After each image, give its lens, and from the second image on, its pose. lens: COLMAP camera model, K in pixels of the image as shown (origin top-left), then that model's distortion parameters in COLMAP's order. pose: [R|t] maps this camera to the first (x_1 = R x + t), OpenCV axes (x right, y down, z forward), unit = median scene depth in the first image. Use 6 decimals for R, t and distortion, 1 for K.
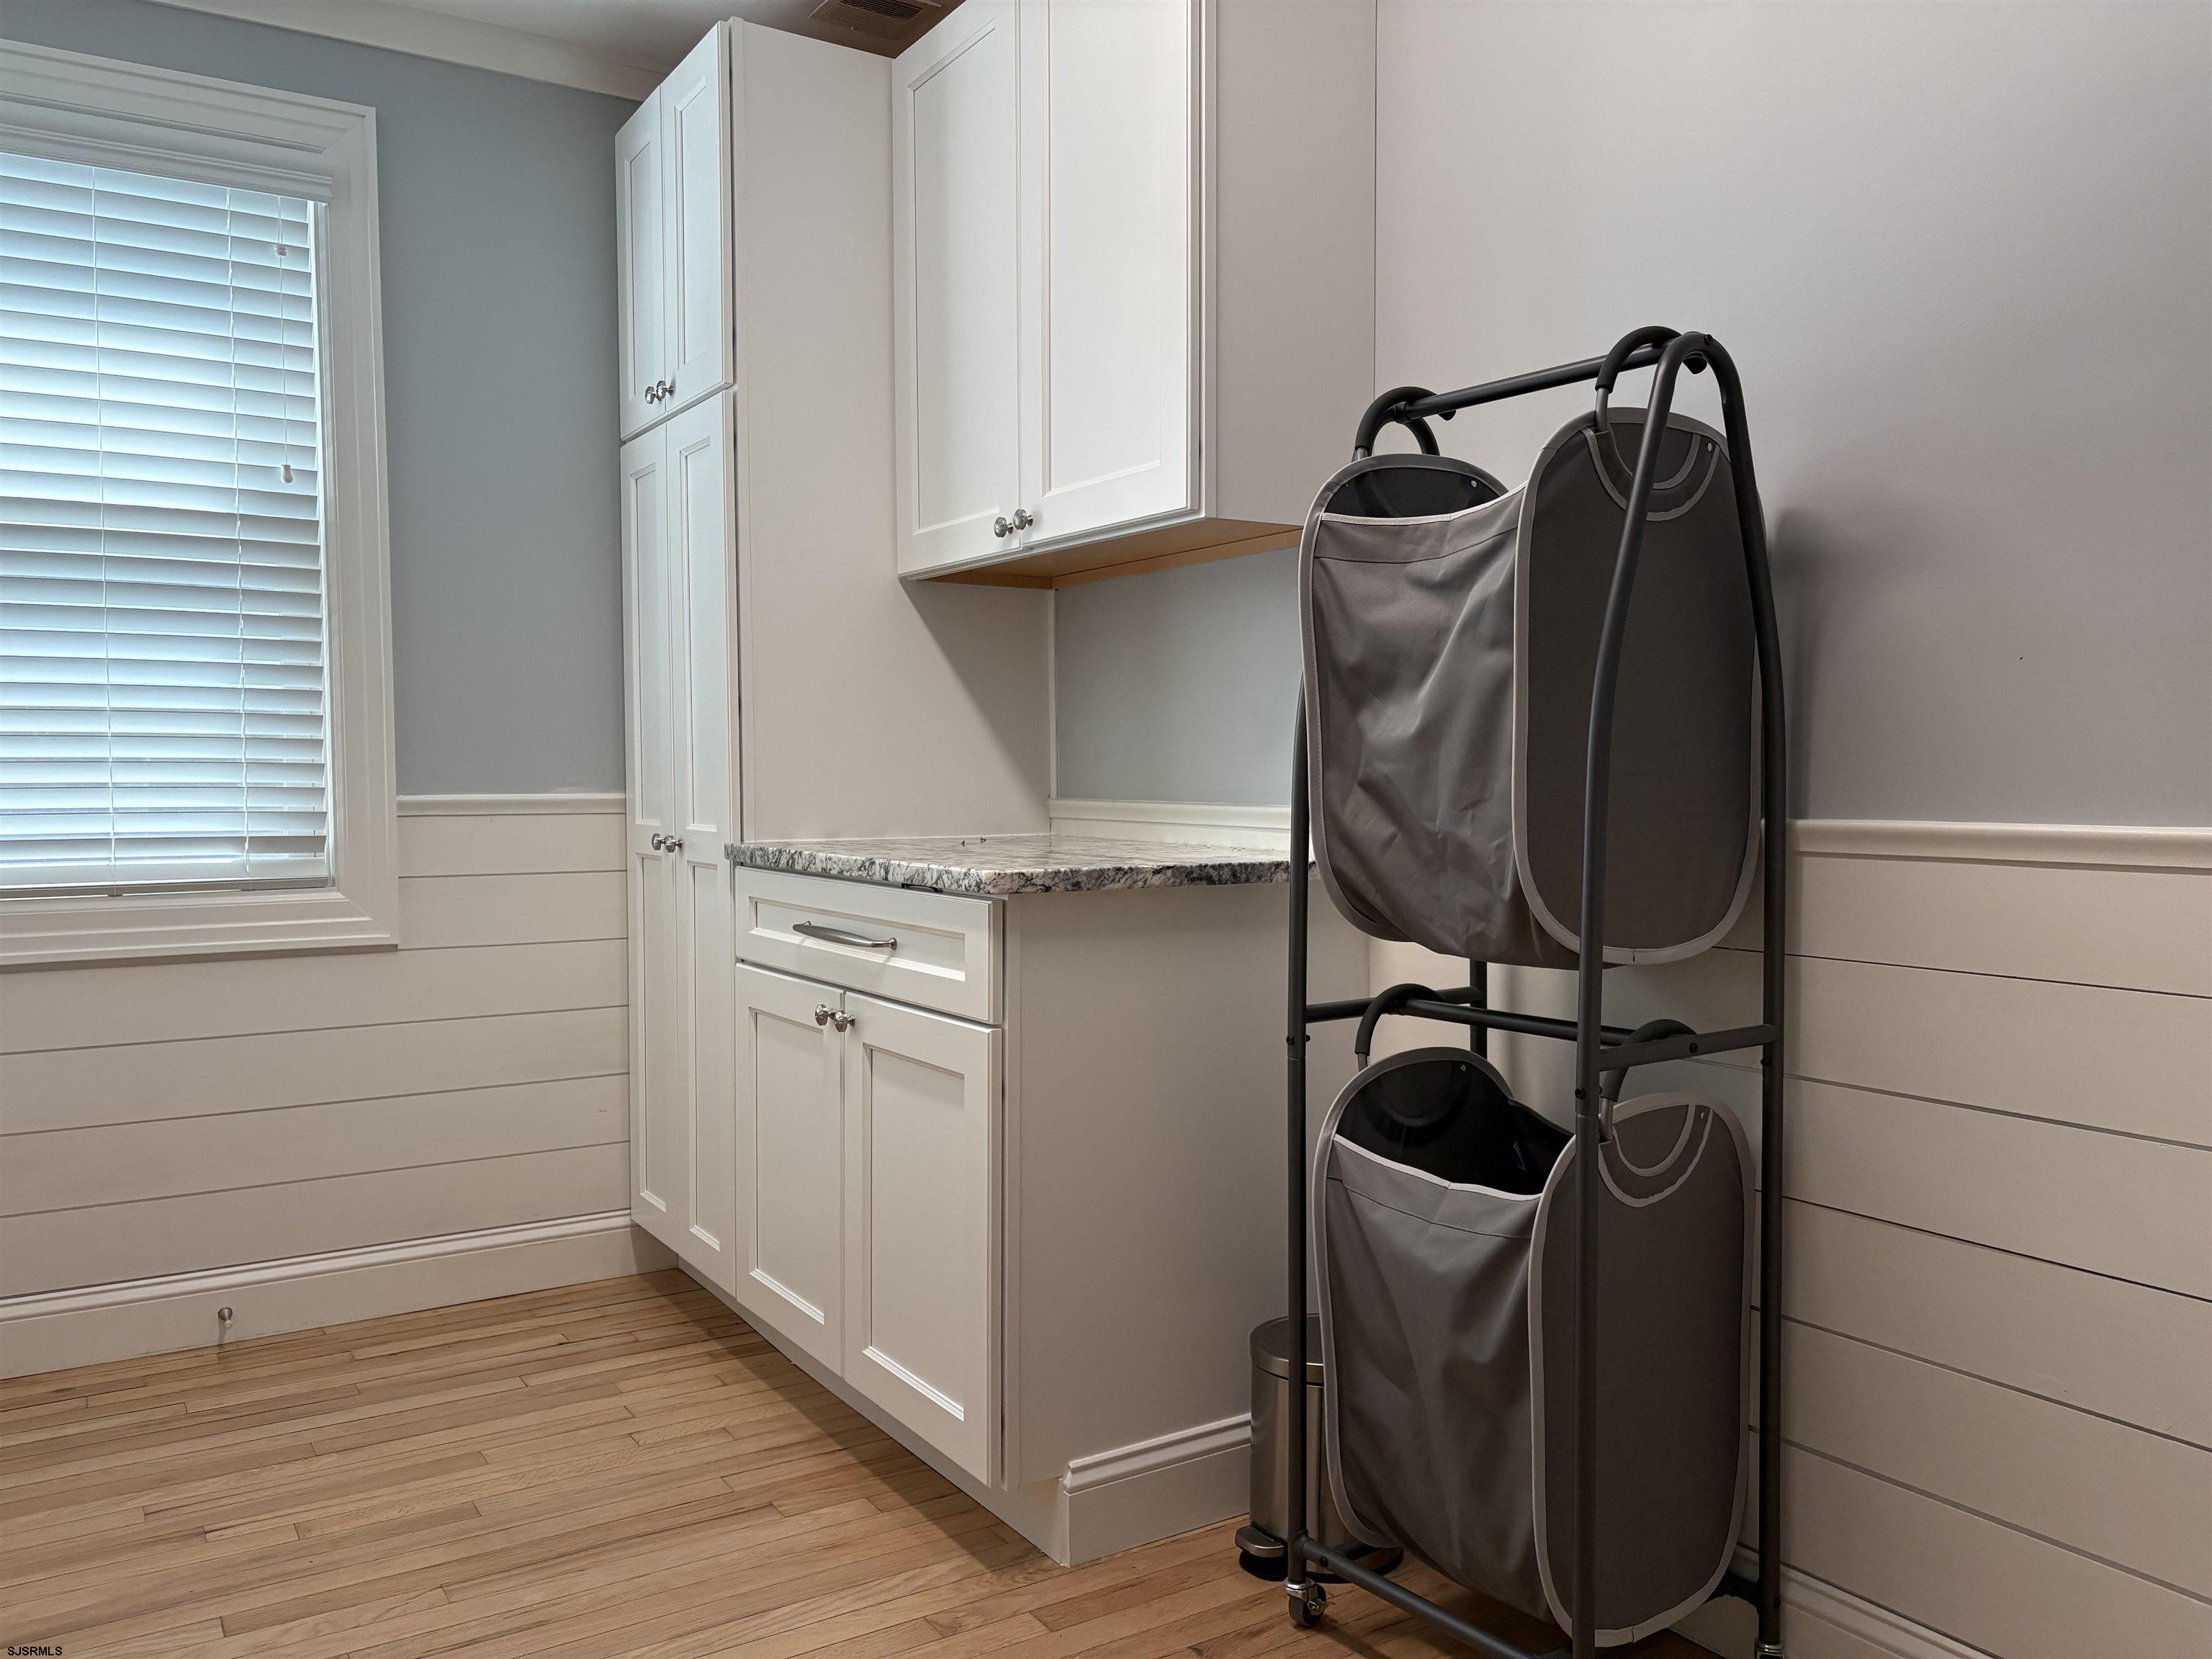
lens RADIAL K [[1670.1, 0, 1103.9], [0, 1670.1, 837.6], [0, 0, 1]] dist [0.039253, -0.001574]
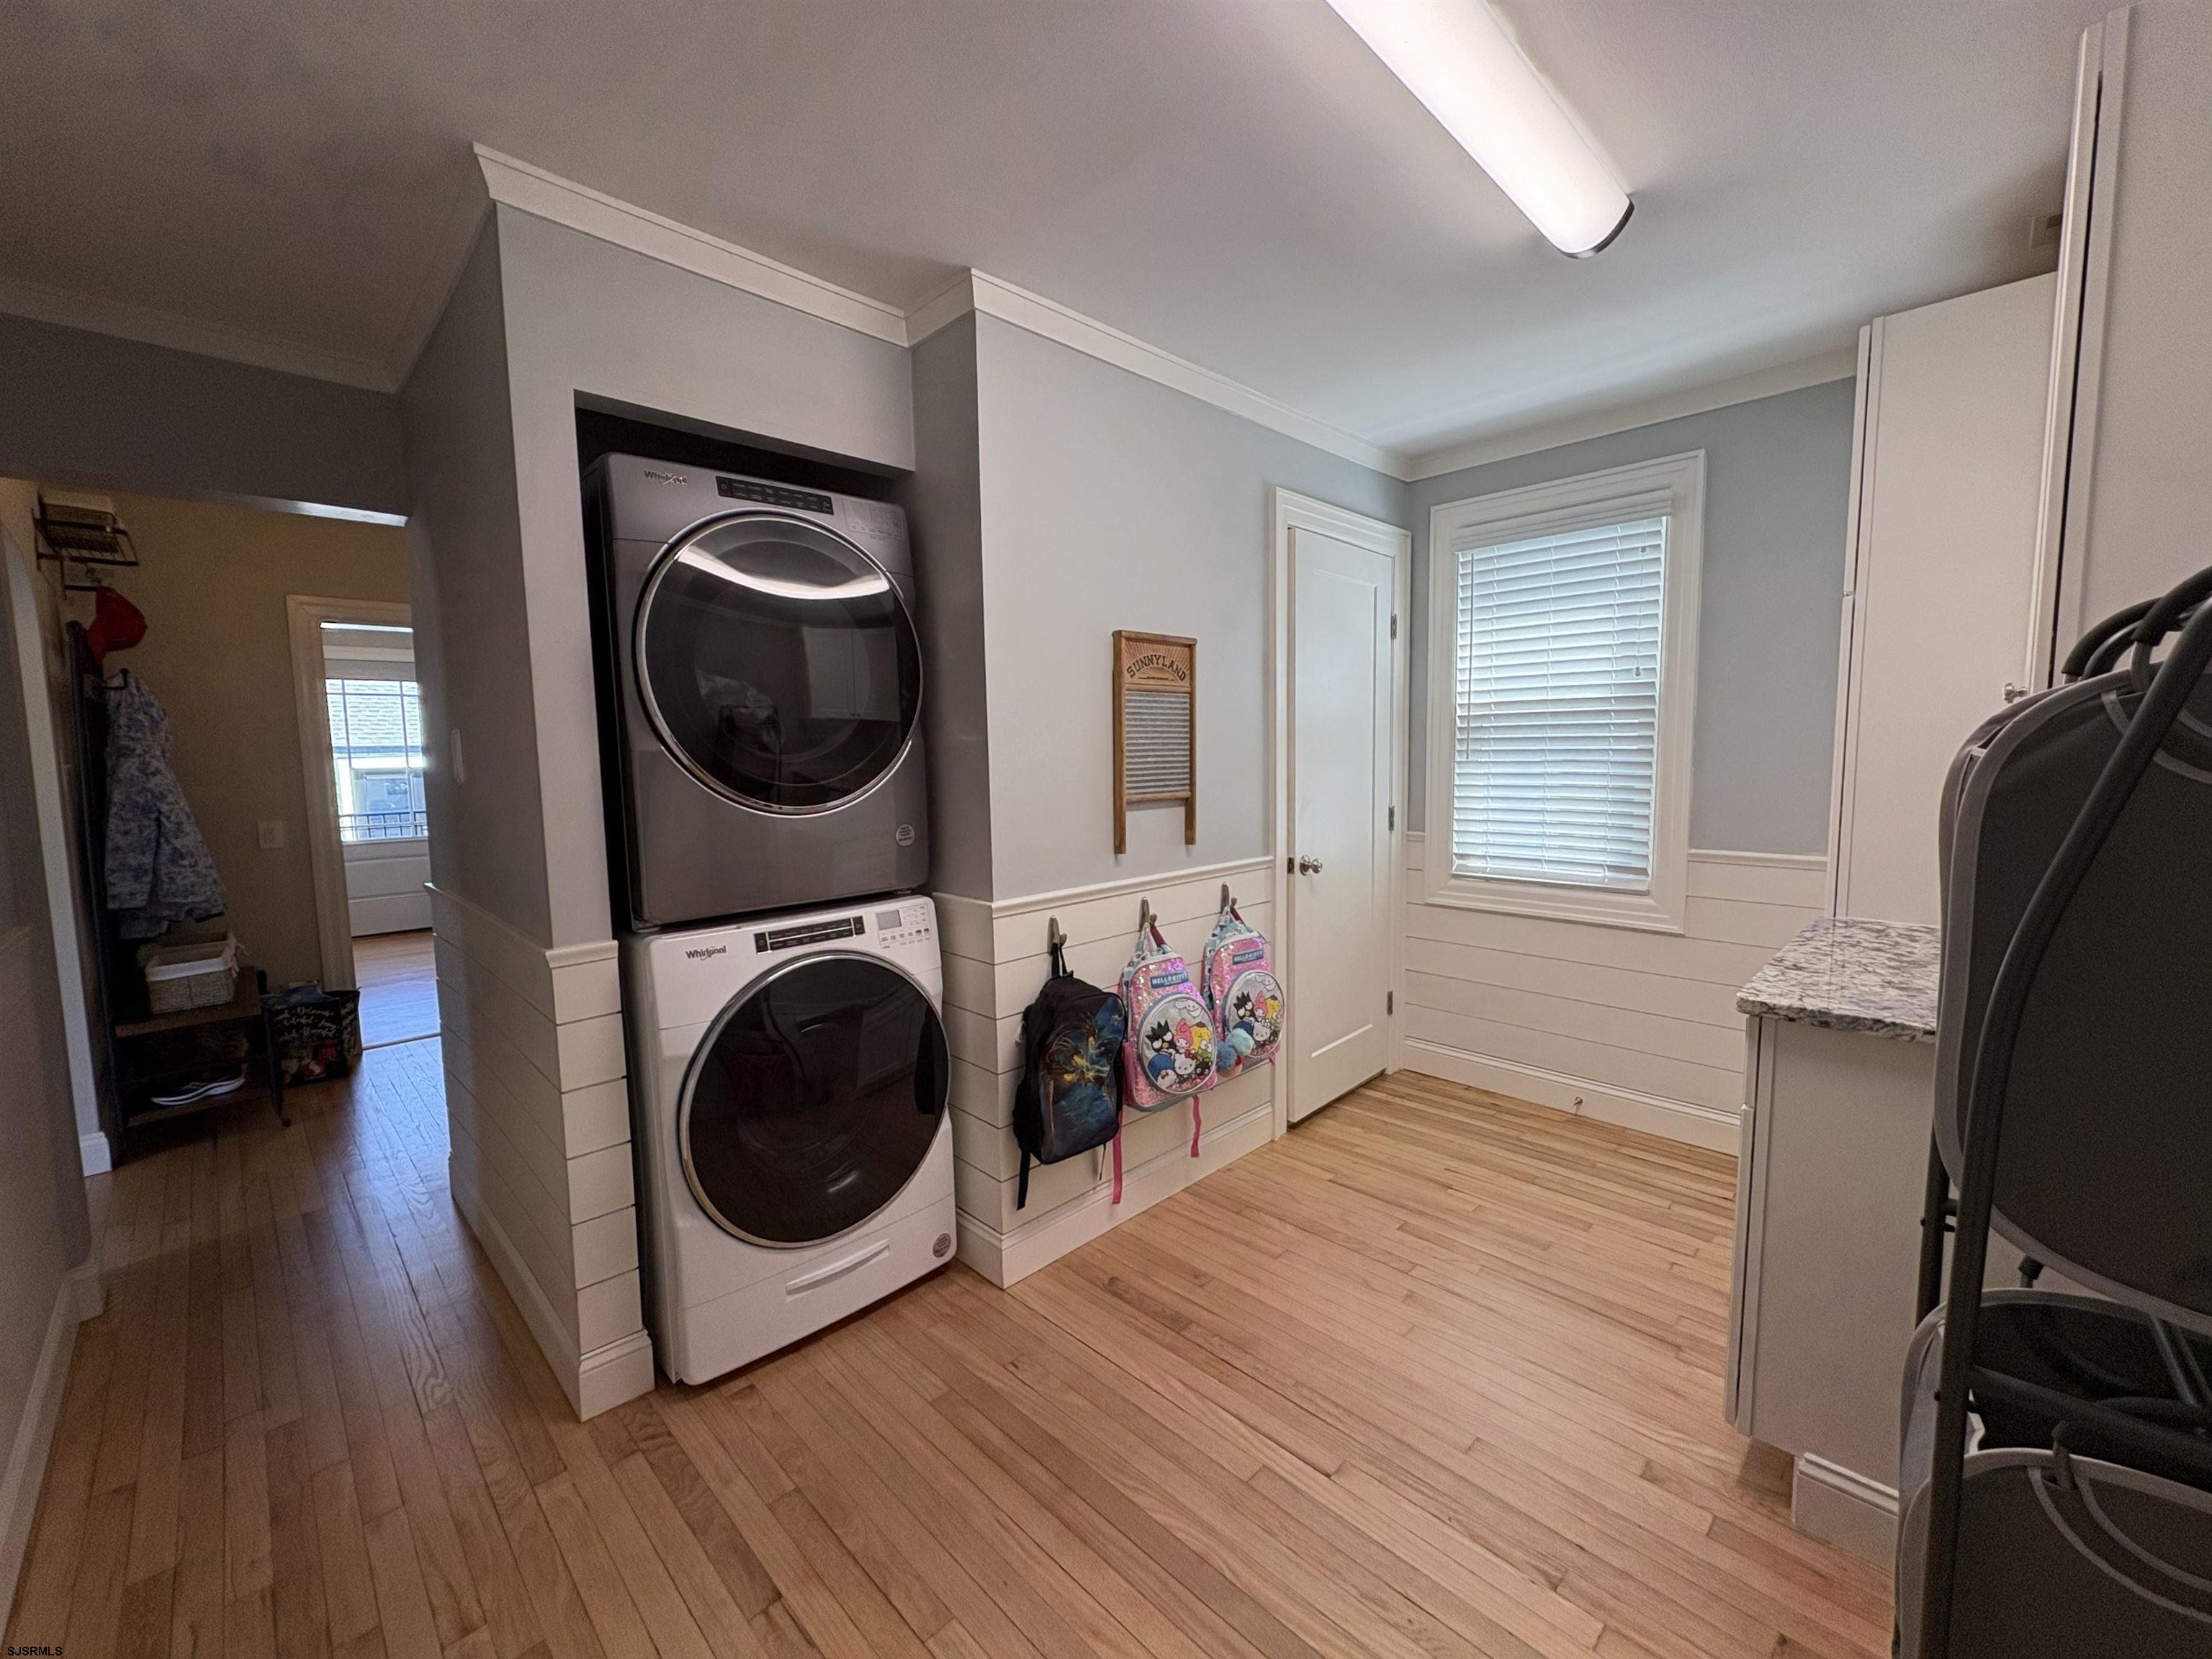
lens RADIAL K [[880.4, 0, 1101.2], [0, 880.4, 829.0], [0, 0, 1]] dist [0.002006, -0.000064]
pose [[0.220029, 0.084620, -0.971816, 0.347546], [-0.025966, 0.996385, 0.080881, -0.110005], [0.975148, 0.007438, 0.221431, 0.220804]]
